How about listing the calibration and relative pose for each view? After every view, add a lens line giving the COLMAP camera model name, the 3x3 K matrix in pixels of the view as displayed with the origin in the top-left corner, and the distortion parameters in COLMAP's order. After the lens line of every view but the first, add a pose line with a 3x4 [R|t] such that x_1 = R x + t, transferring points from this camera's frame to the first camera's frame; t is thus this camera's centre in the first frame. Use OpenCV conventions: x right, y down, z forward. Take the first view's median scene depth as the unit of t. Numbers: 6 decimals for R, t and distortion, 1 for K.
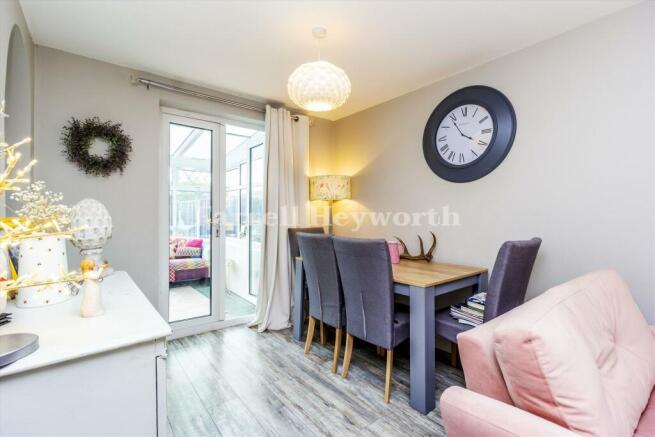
lens RADIAL K [[299.5, 0, 326.8], [0, 299.5, 213.2], [0, 0, 1]] dist [0.001550, 0.000123]
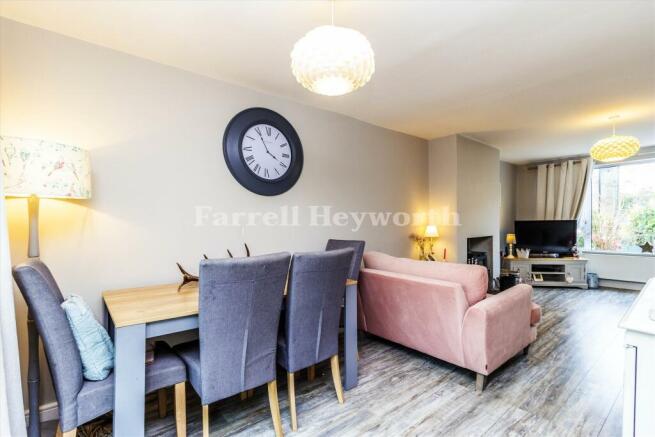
lens RADIAL K [[299.5, 0, 327.1], [0, 299.5, 224.3], [0, 0, 1]] dist [0.001550, 0.000123]
pose [[-0.003904, -0.010770, 0.999934, -0.669337], [0.000161, 0.999942, 0.010770, -0.010754], [-0.999992, 0.000203, -0.003902, 0.826870]]
